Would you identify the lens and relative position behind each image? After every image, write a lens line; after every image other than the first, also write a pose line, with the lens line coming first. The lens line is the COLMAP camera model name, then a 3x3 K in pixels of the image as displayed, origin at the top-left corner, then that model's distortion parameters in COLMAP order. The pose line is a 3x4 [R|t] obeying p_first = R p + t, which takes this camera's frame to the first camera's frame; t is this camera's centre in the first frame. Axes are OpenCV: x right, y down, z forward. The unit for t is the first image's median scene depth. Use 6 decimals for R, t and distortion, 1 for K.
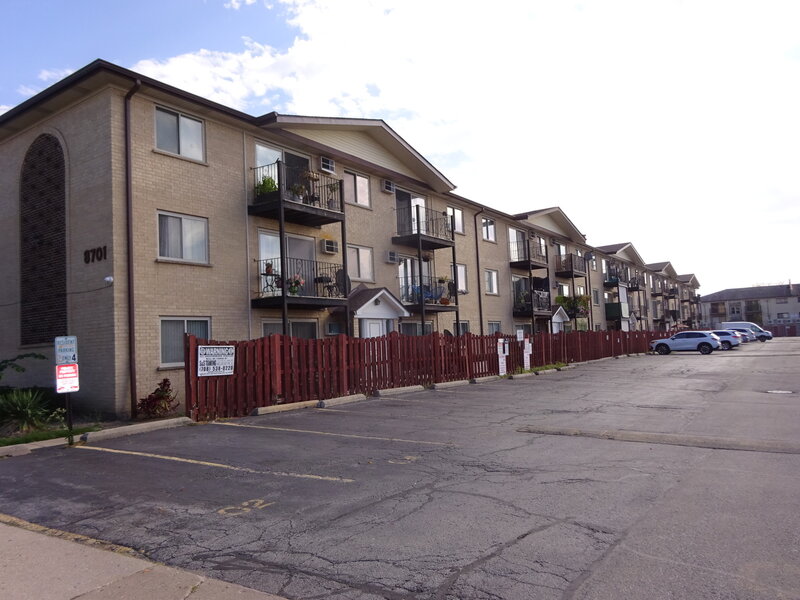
lens RADIAL K [[585.7, 0, 400.0], [0, 585.7, 300.0], [0, 0, 1]] dist [0.001666, 0.002089]
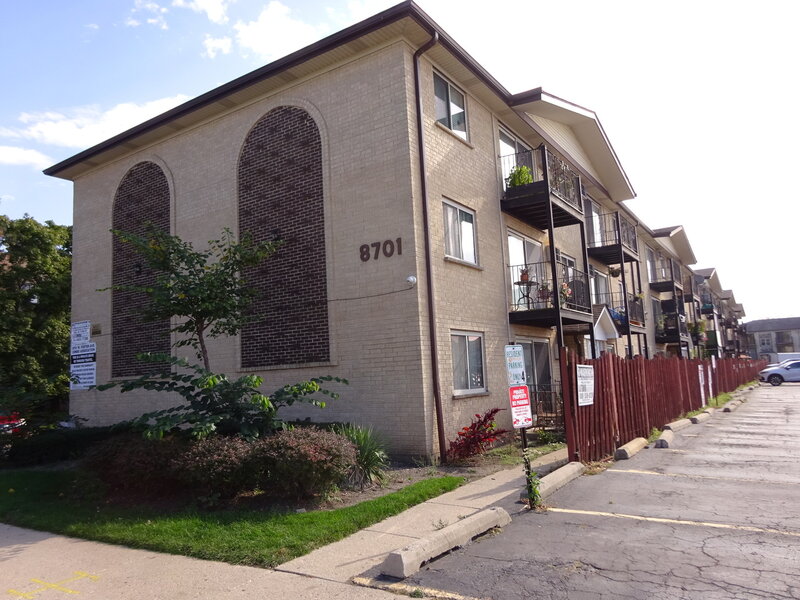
lens RADIAL K [[585.7, 0, 400.0], [0, 585.7, 300.0], [0, 0, 1]] dist [0.001666, 0.002089]
pose [[0.999647, 0.001936, 0.026508, -0.476689], [-0.000394, 0.998312, -0.058080, 0.032371], [-0.026576, 0.058049, 0.997960, 0.207165]]
